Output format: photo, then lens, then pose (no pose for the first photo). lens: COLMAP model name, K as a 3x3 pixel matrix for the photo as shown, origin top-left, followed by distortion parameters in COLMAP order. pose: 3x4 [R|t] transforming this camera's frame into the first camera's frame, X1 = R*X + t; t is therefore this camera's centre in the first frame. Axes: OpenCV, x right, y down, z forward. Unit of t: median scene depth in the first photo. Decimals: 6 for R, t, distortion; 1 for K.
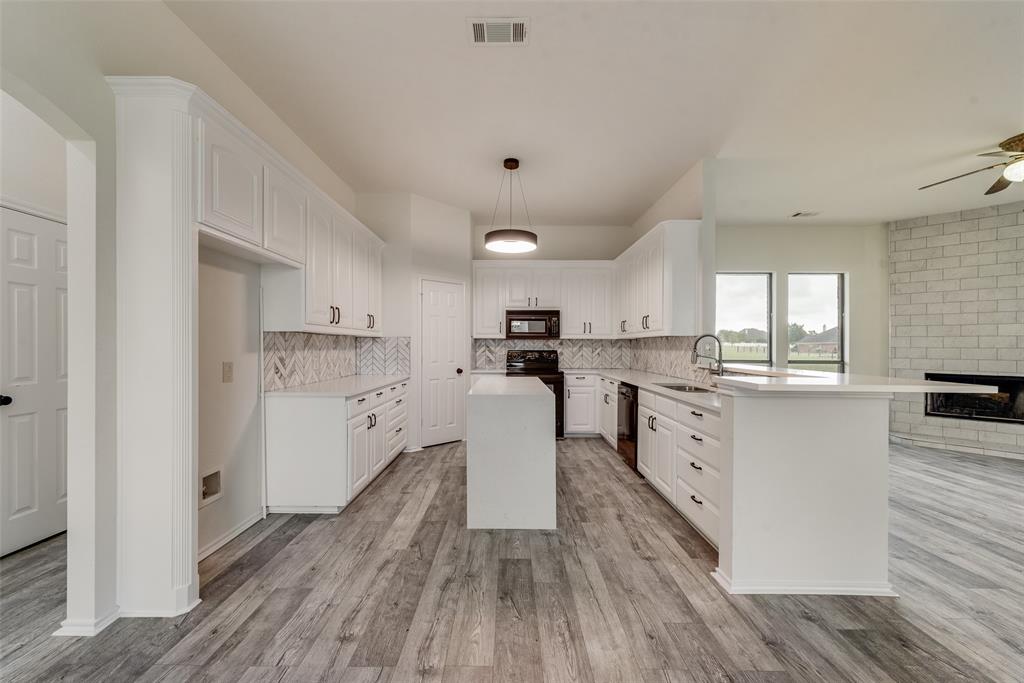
lens RADIAL K [[402.1, 0, 507.3], [0, 402.1, 347.2], [0, 0, 1]] dist [0.007547, -0.000455]
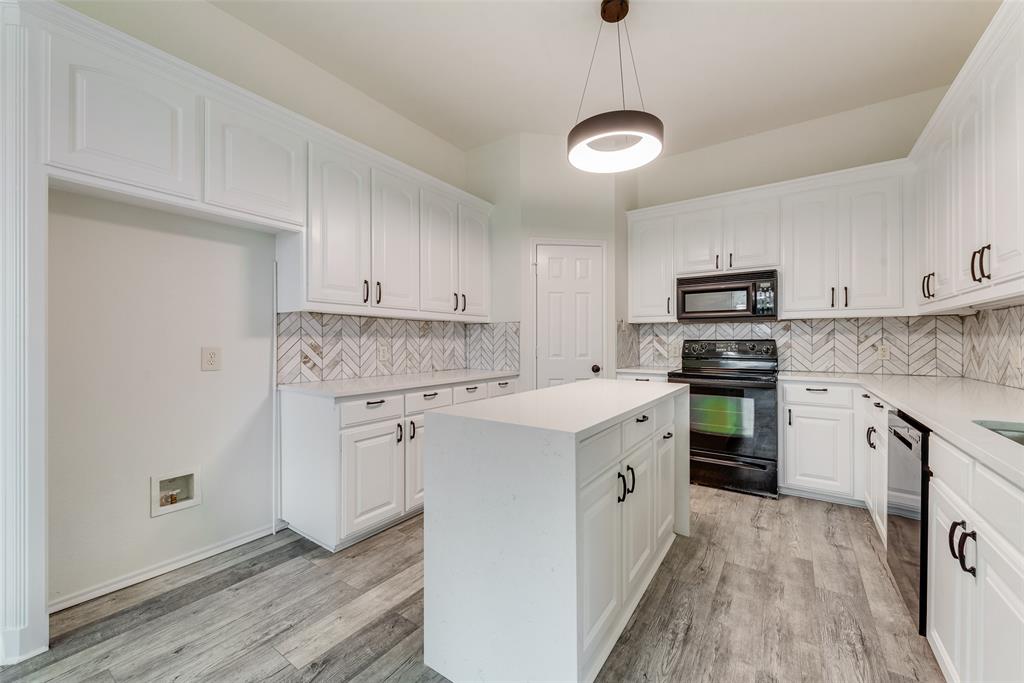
lens RADIAL K [[402.2, 0, 503.5], [0, 402.2, 342.7], [0, 0, 1]] dist [0.005183, -0.000100]
pose [[0.817107, -0.002374, -0.576482, 0.171342], [0.001318, 0.999997, -0.002250, 0.016287], [0.576485, 0.001079, 0.817107, 0.361849]]
